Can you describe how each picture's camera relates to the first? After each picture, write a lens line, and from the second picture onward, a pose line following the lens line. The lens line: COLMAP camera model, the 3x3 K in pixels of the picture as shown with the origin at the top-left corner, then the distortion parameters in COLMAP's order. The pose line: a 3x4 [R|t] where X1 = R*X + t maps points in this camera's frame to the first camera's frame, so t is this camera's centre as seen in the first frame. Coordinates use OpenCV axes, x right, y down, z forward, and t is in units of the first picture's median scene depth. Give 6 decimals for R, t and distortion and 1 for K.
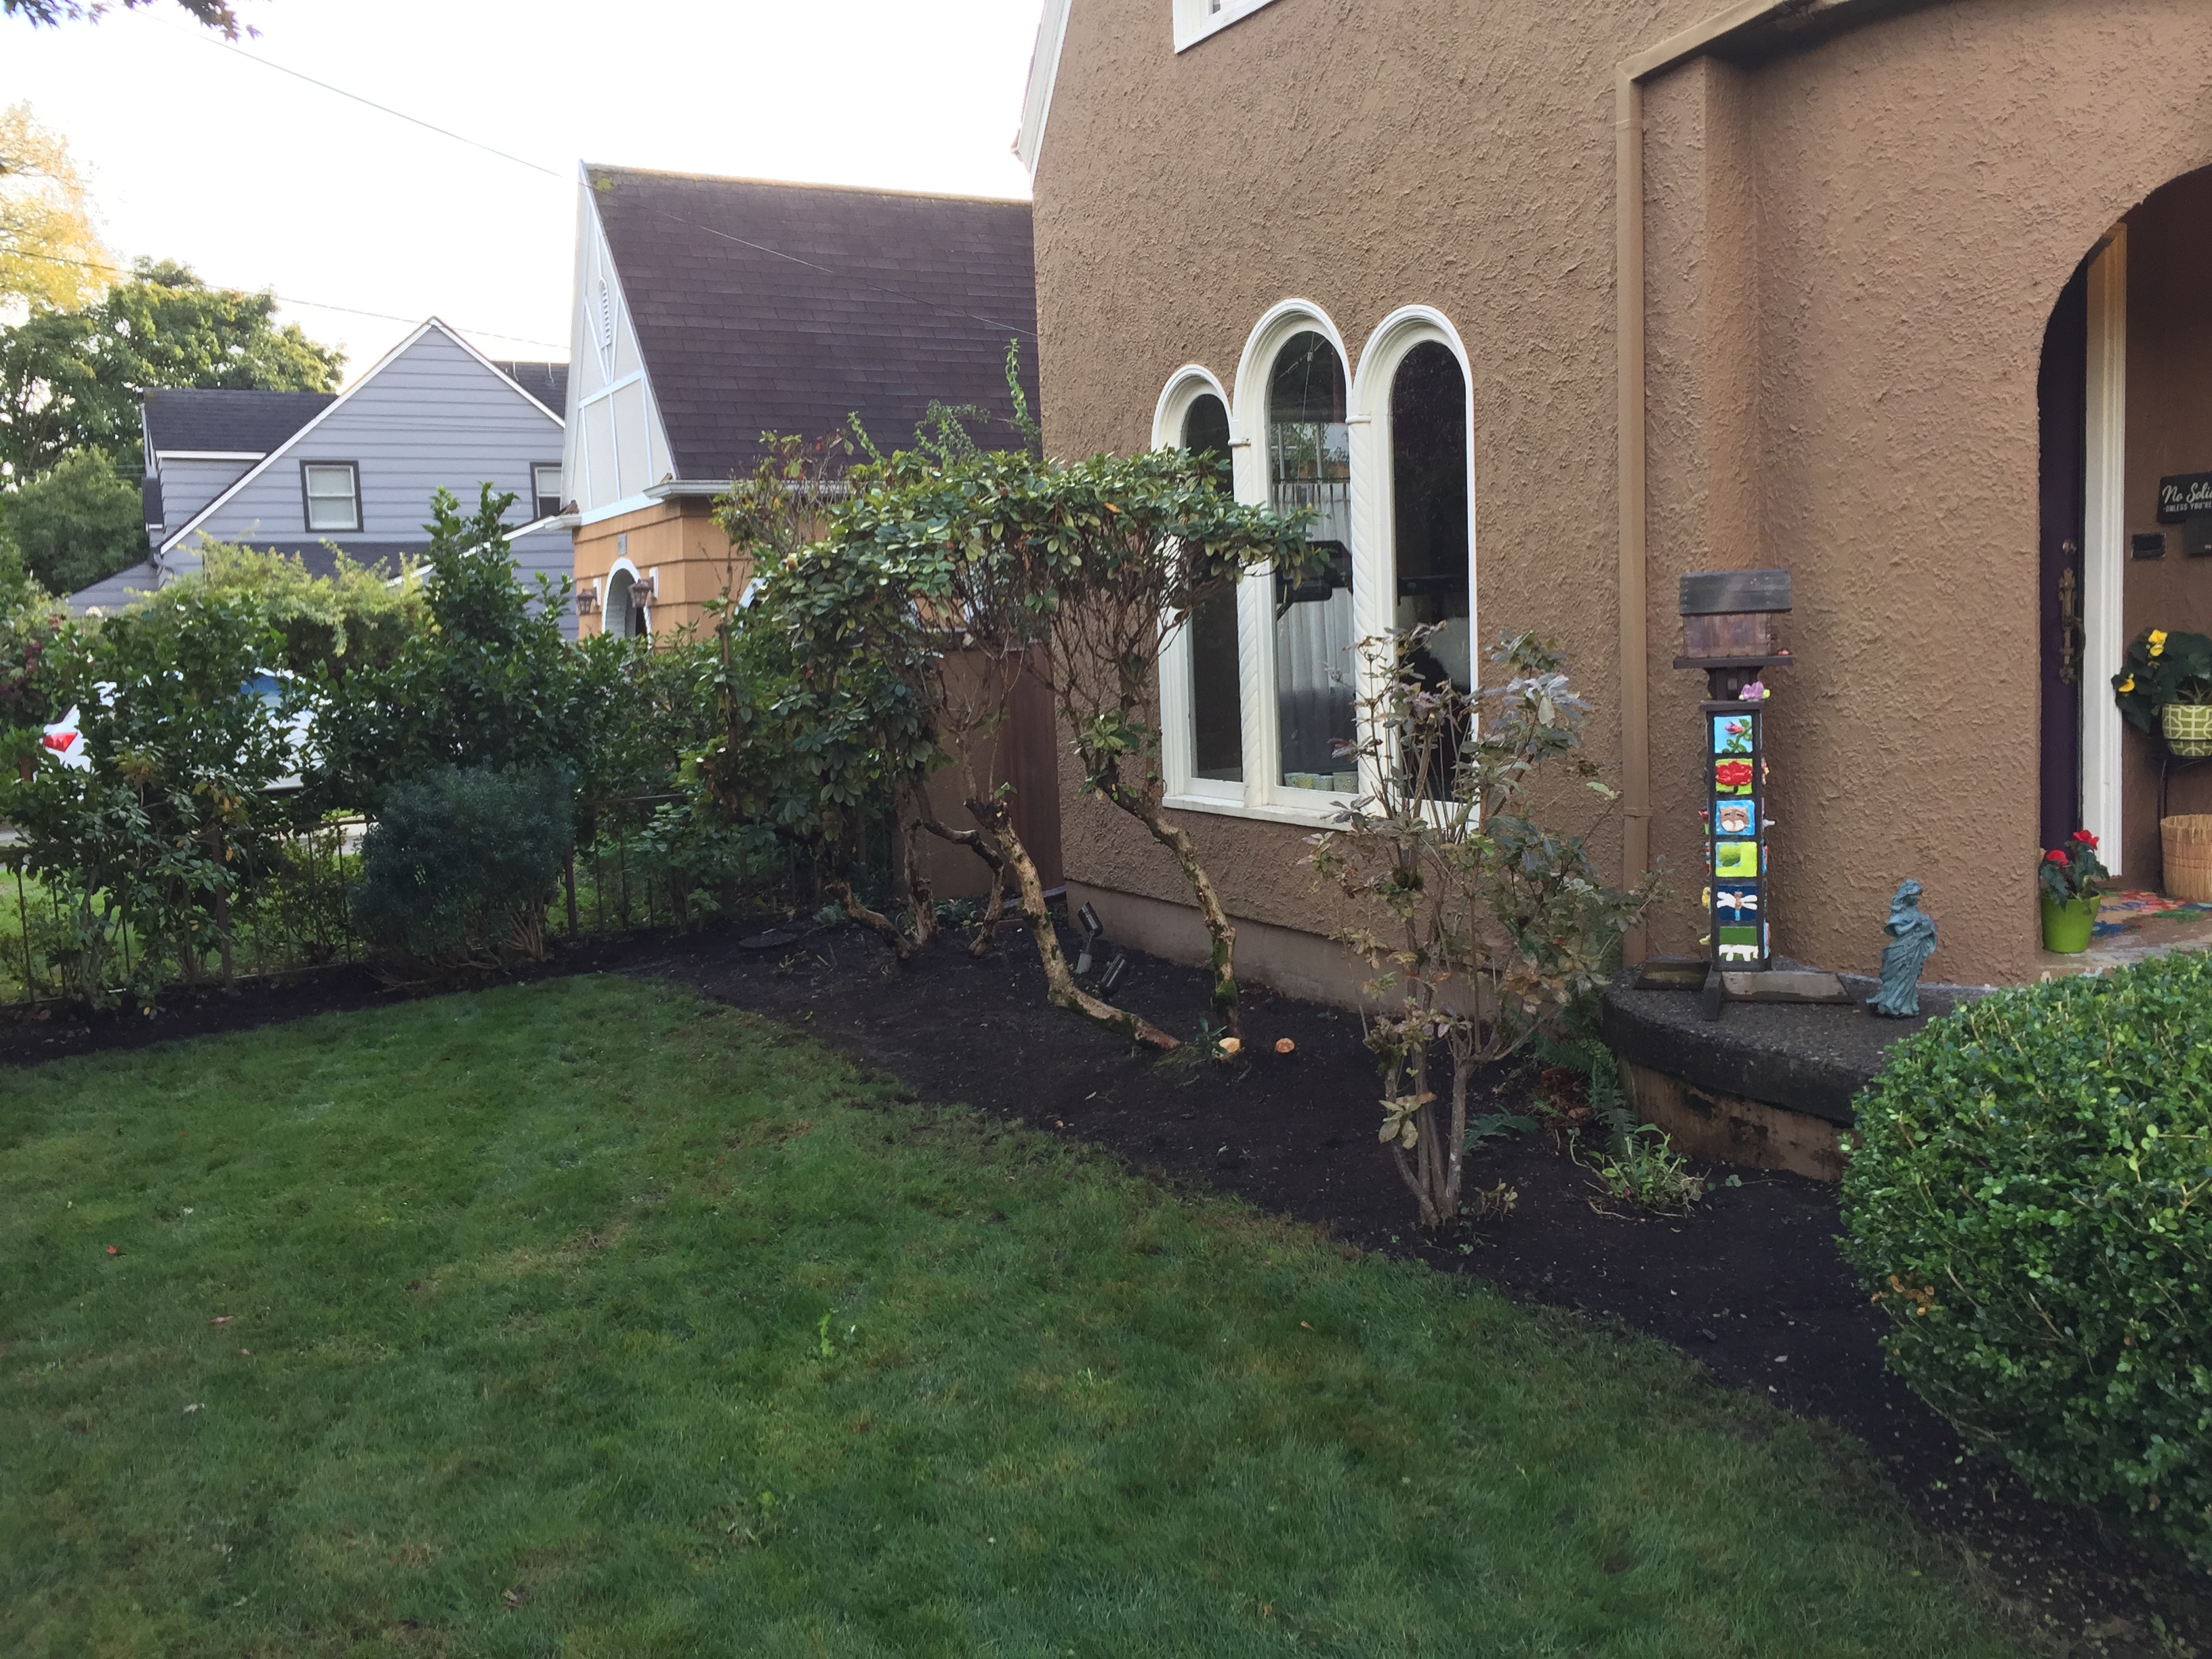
lens RADIAL K [[1964.1, 0, 1148.7], [0, 1964.1, 803.9], [0, 0, 1]] dist [0.060674, -0.019197]
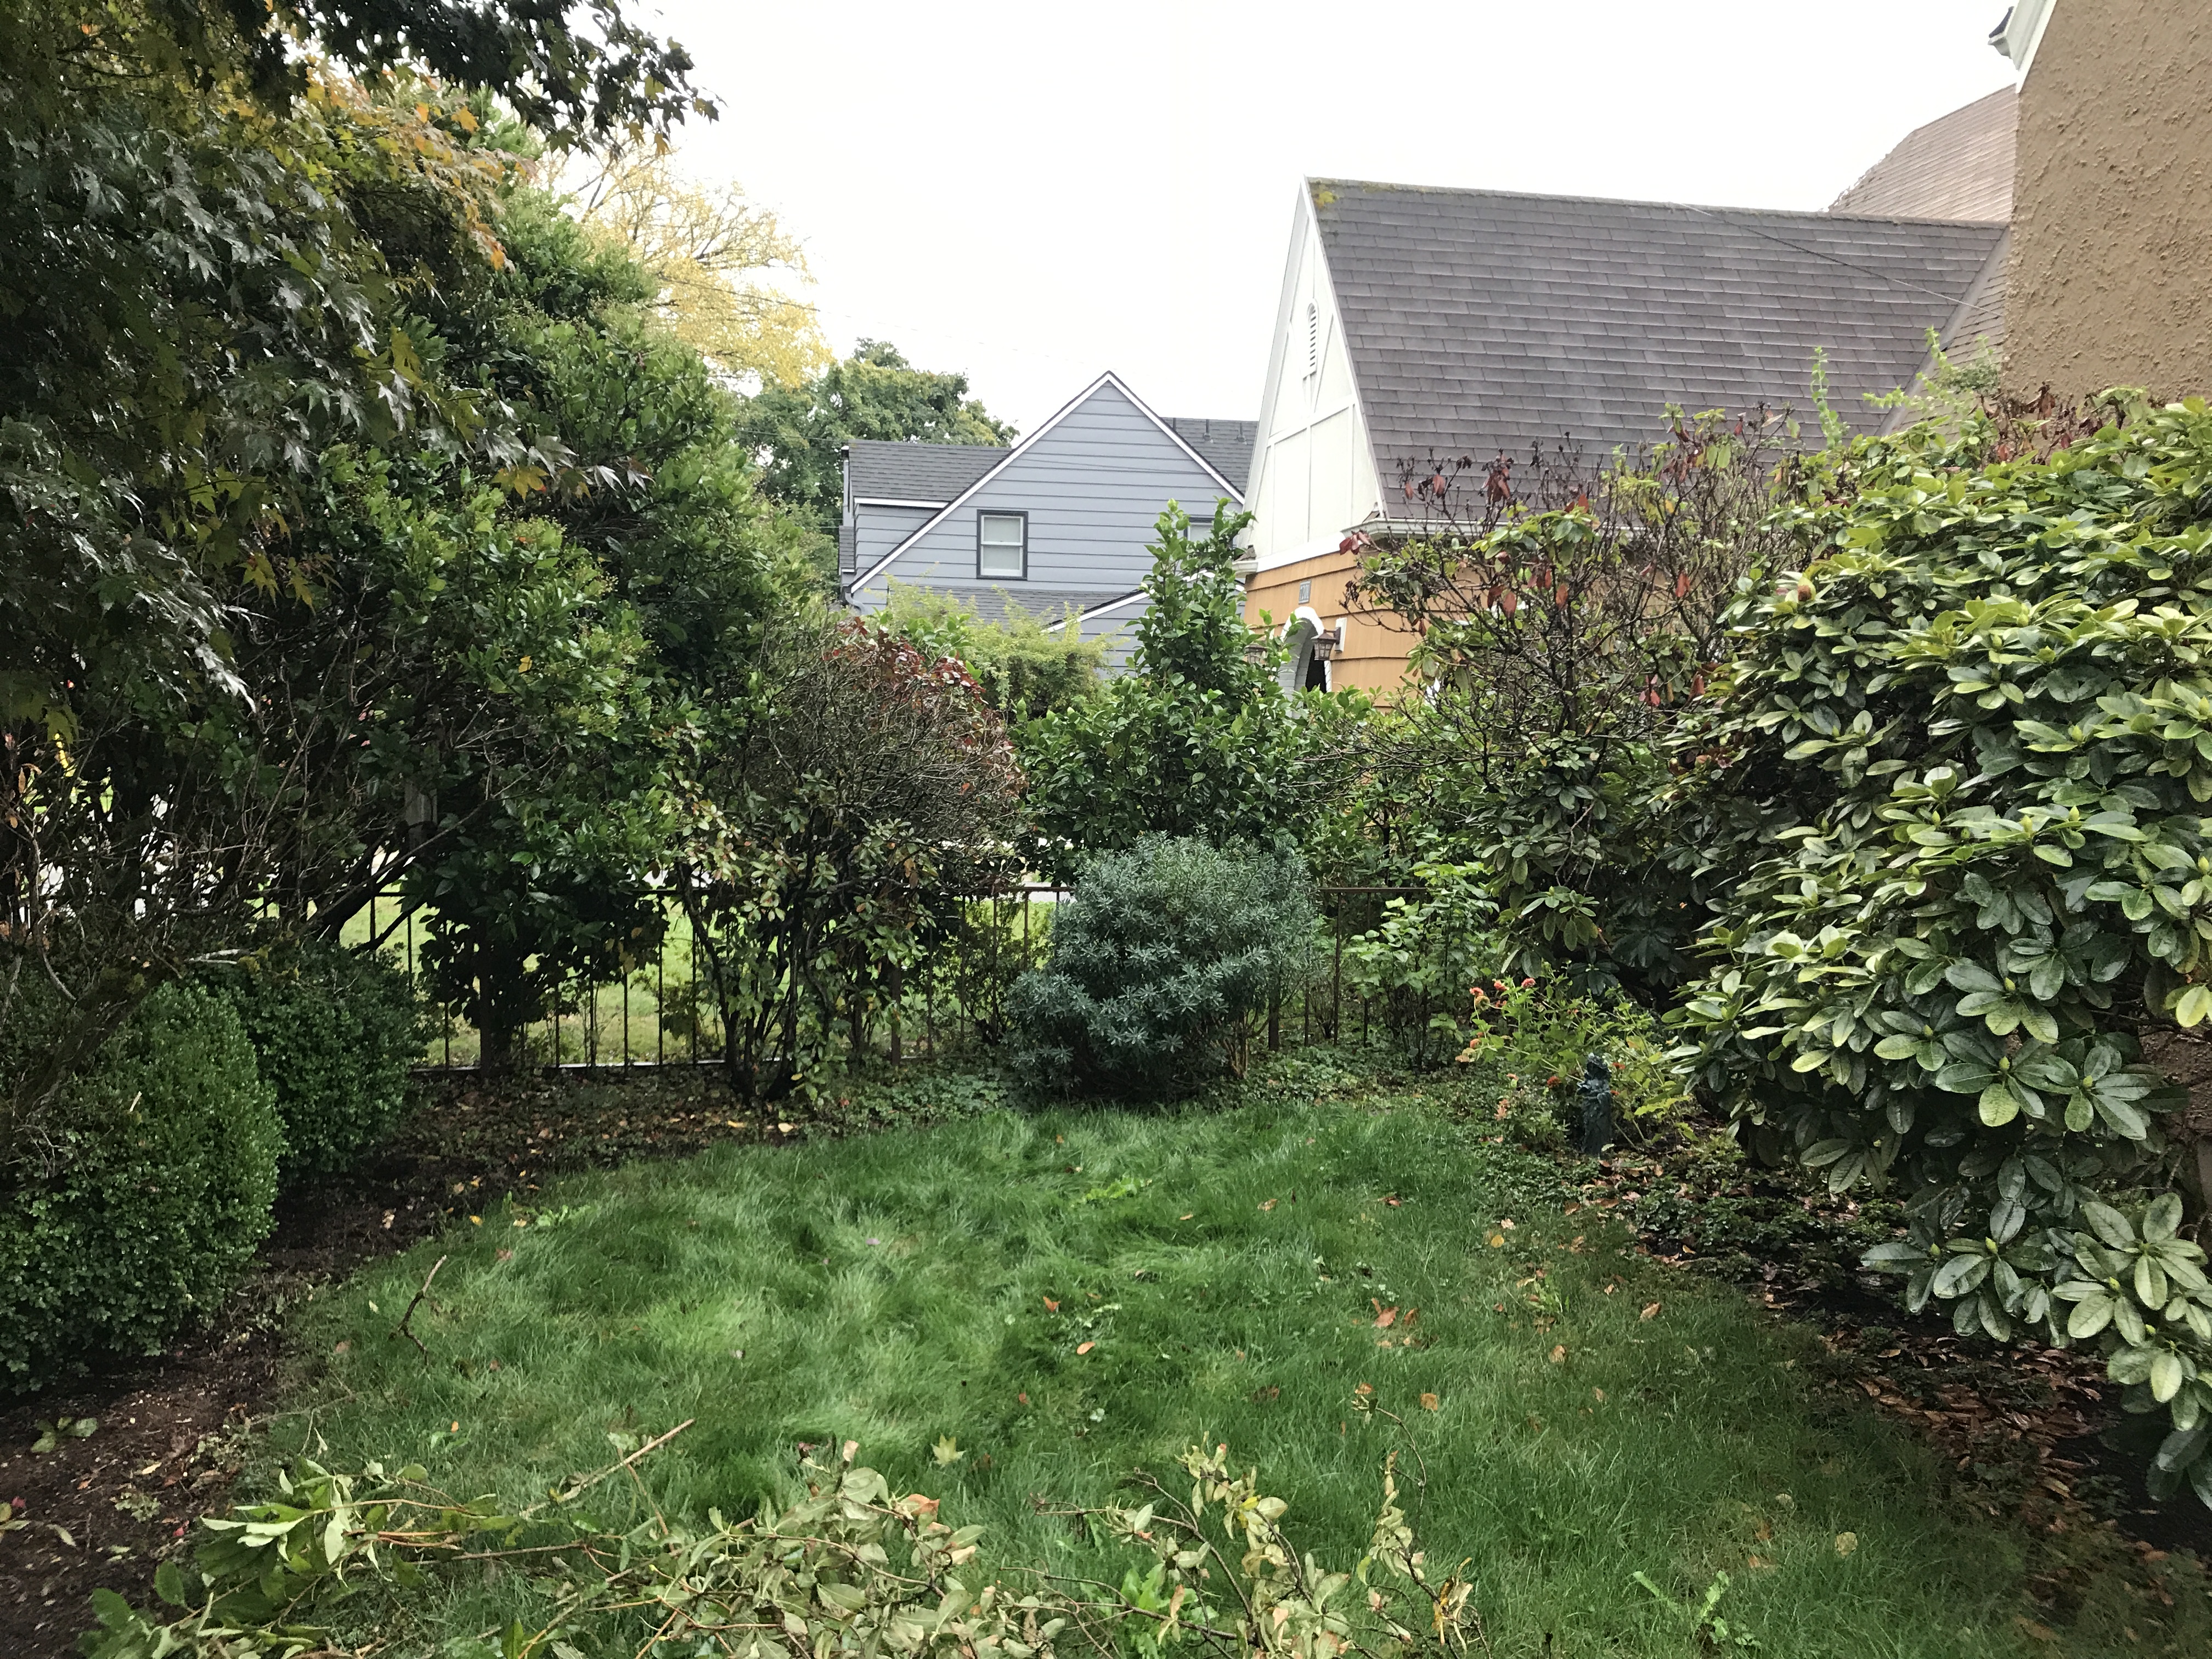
lens RADIAL K [[1817.4, 0, 1084.5], [0, 1817.4, 864.1], [0, 0, 1]] dist [0.056019, -0.089428]
pose [[0.946288, 0.086865, -0.311436, -0.095065], [-0.086490, 0.996139, 0.015042, -0.010161], [0.311541, 0.012702, 0.950148, 0.176338]]
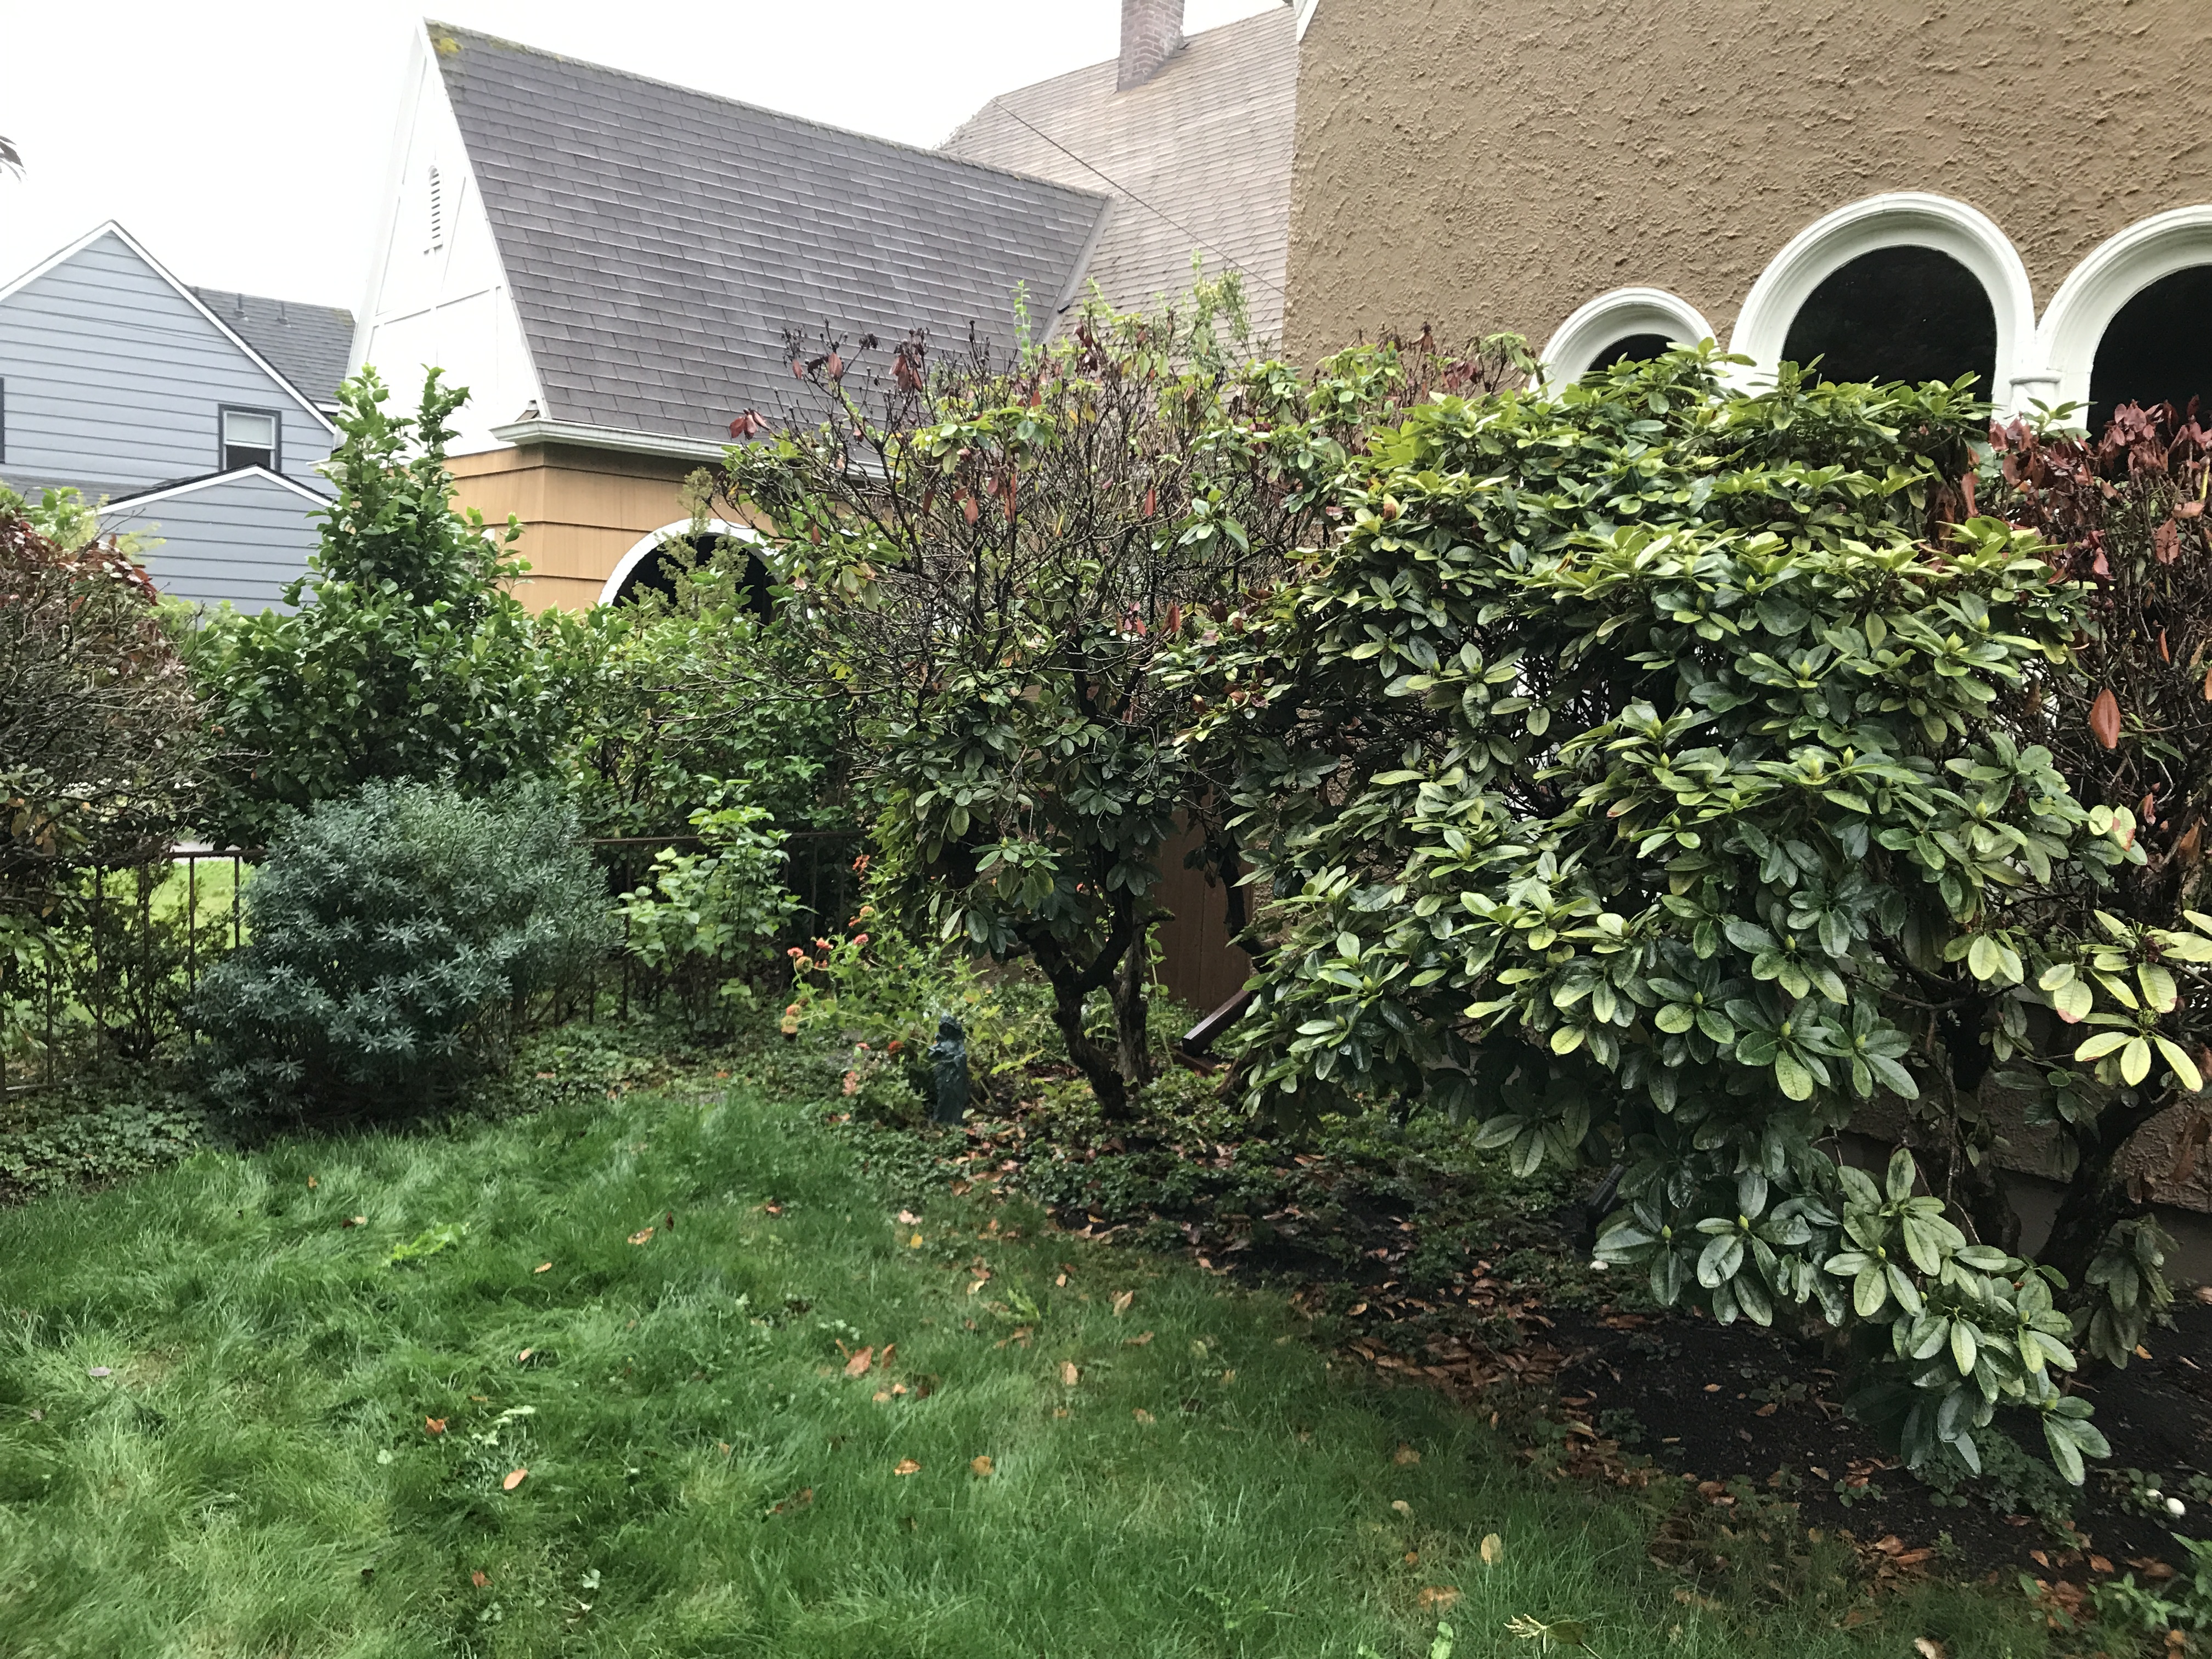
lens RADIAL K [[1817.4, 0, 1102.1], [0, 1817.4, 845.6], [0, 0, 1]] dist [0.056019, -0.089428]
pose [[0.974997, 0.061665, 0.213492, -0.163188], [-0.063119, 0.998006, -0.000008, -0.008235], [-0.213066, -0.013467, 0.976945, 0.229711]]
